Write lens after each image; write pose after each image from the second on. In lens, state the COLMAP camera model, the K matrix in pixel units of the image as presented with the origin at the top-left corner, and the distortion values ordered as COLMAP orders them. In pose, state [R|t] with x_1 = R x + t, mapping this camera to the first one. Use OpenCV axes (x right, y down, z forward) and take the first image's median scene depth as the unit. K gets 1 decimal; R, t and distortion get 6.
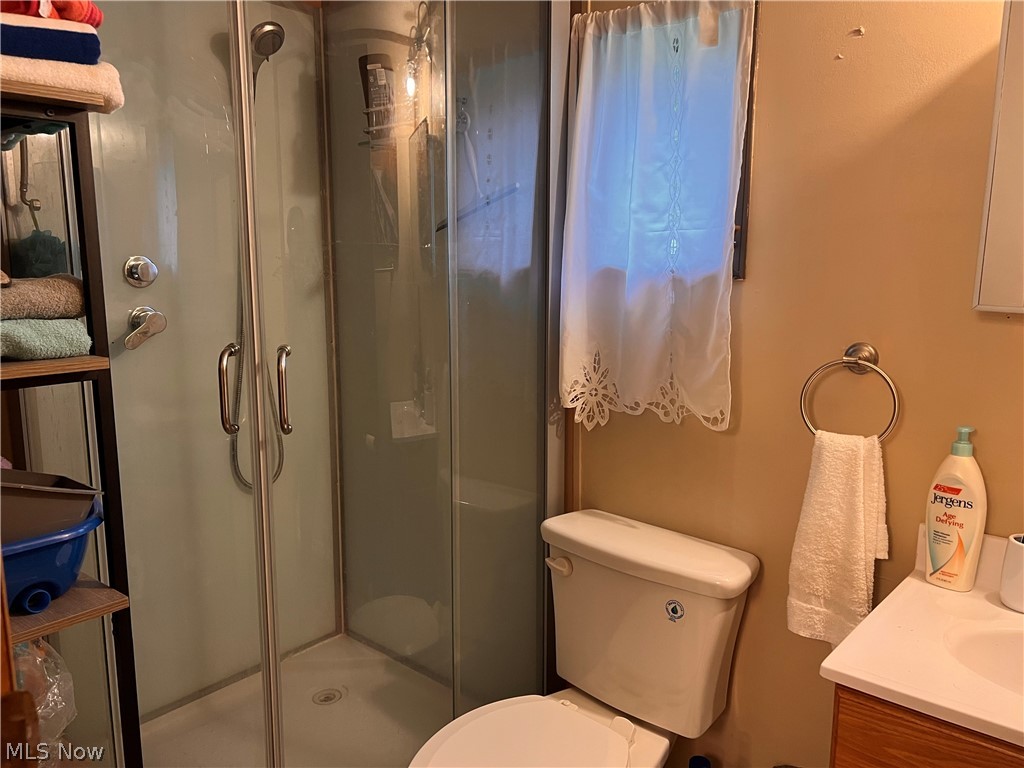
lens RADIAL K [[772.8, 0, 514.8], [0, 772.8, 385.6], [0, 0, 1]] dist [0.077020, -0.091742]
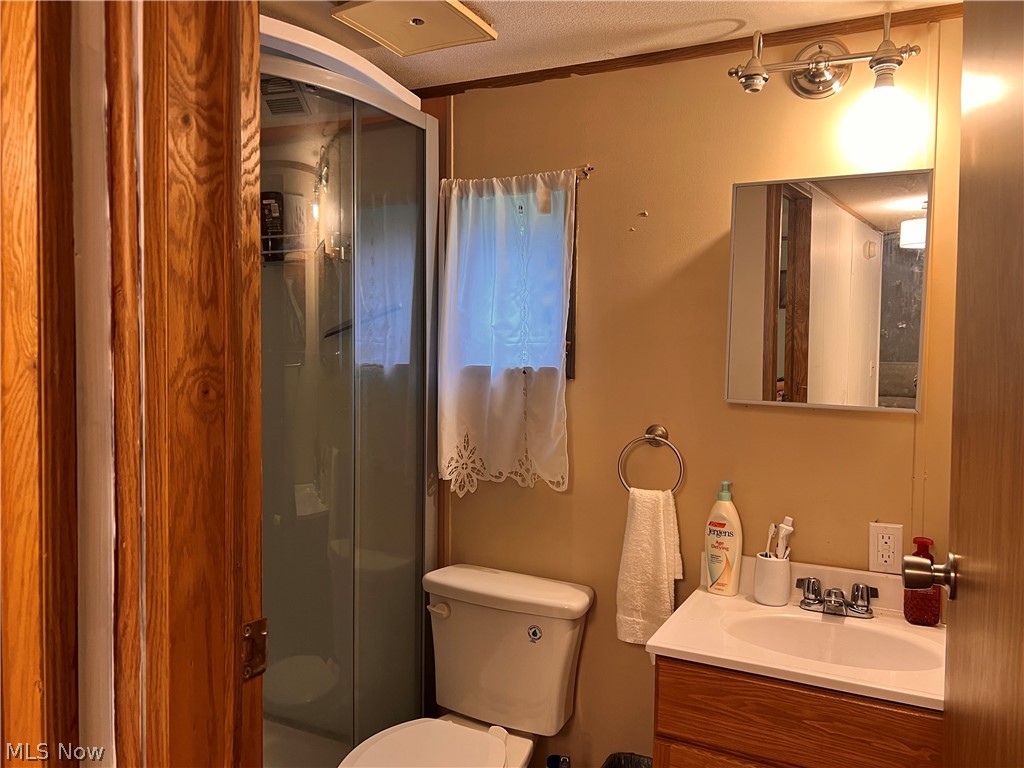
lens RADIAL K [[772.8, 0, 512.5], [0, 772.8, 378.7], [0, 0, 1]] dist [0.077020, -0.091742]
pose [[0.969783, 0.000501, 0.243969, -0.142952], [0.029103, 0.992620, -0.117724, 0.019783], [-0.242227, 0.121267, 0.962611, -0.279617]]
